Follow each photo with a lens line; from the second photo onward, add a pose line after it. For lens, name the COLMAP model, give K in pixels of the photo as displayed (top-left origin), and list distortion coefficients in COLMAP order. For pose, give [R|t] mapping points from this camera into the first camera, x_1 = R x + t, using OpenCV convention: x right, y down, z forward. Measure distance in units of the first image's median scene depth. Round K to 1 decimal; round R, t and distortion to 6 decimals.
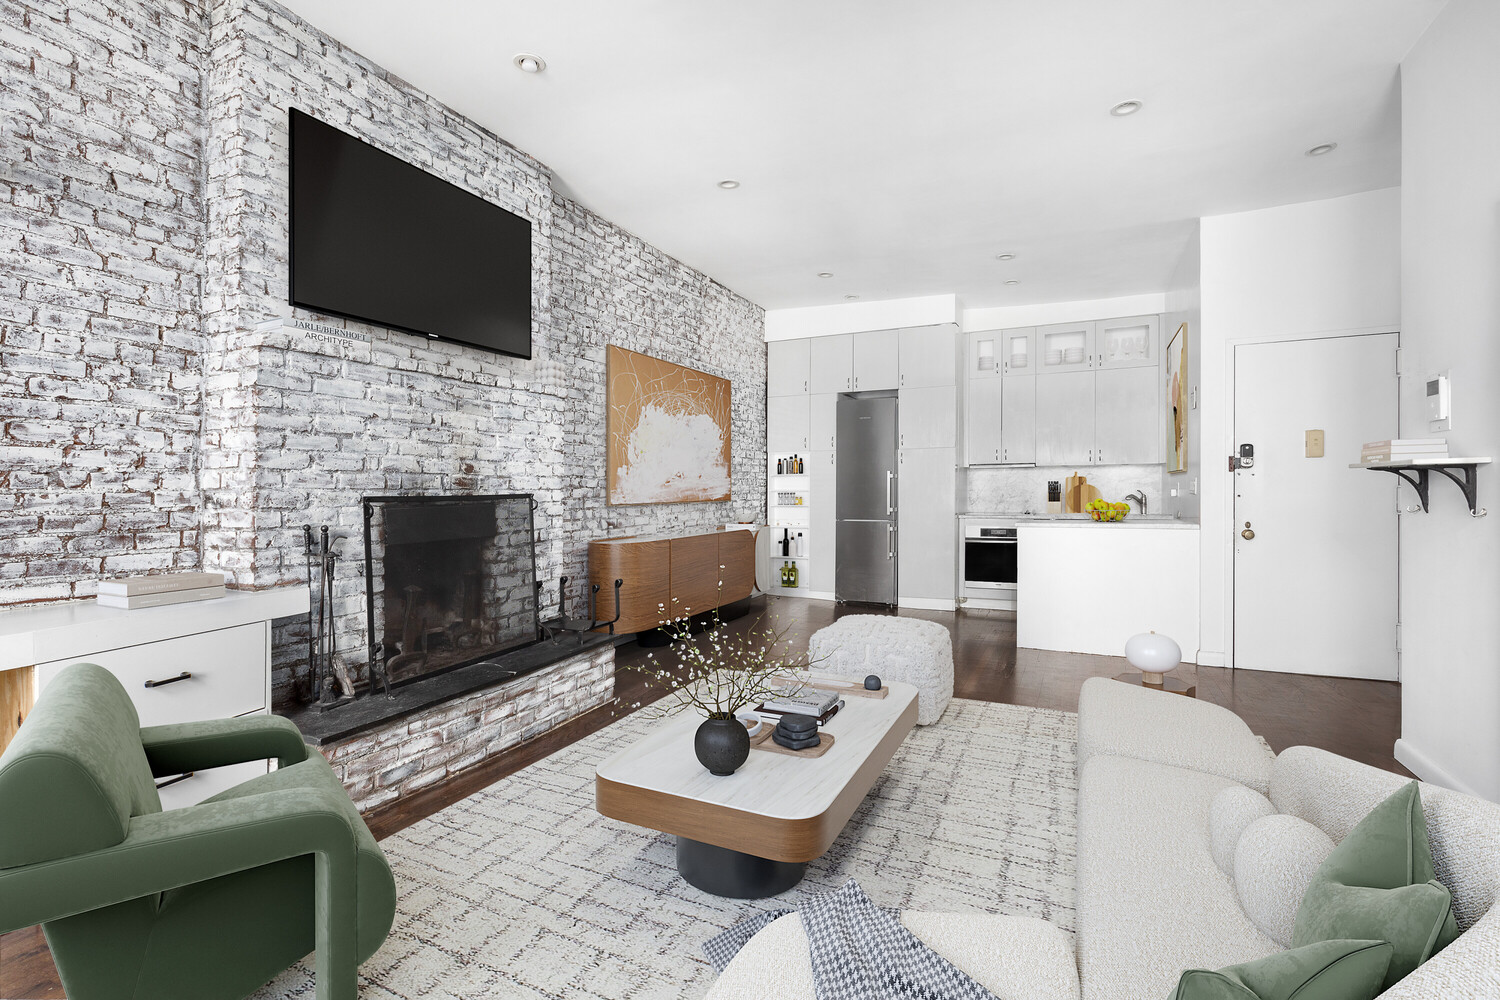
lens RADIAL K [[691.2, 0, 742.9], [0, 691.2, 506.5], [0, 0, 1]] dist [-0.048882, -0.000346]
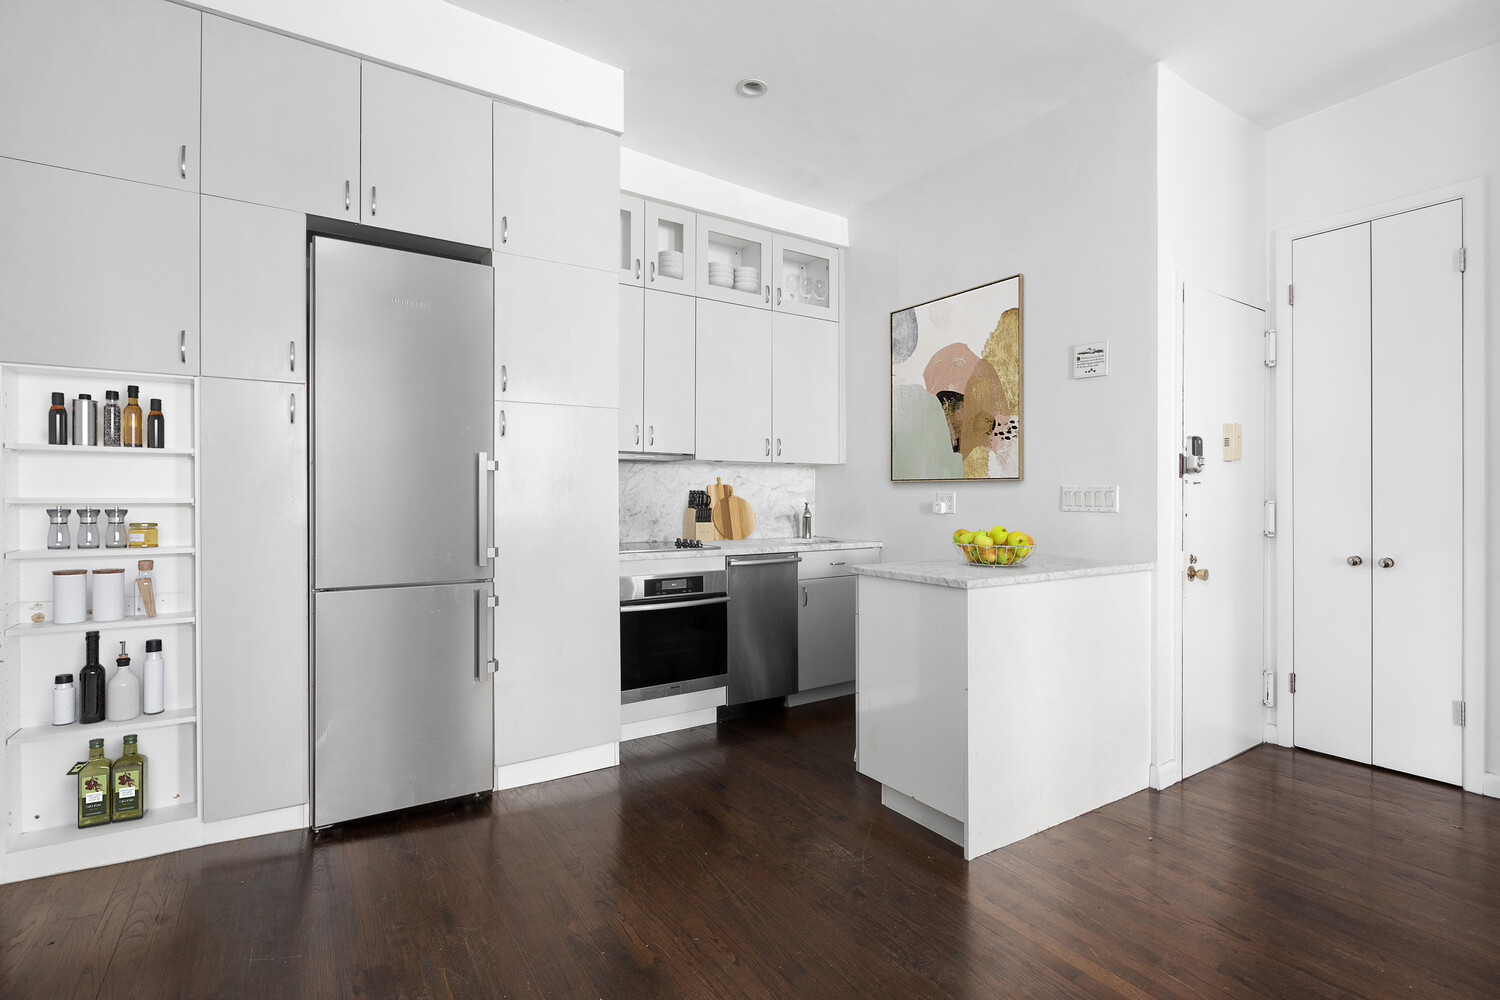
lens RADIAL K [[691.2, 0, 742.9], [0, 691.2, 506.5], [0, 0, 1]] dist [-0.048882, -0.000346]
pose [[0.508775, -0.004374, 0.860888, -0.037604], [0.015183, 0.999877, -0.003893, -0.016156], [-0.860766, 0.015051, 0.508779, 0.620224]]
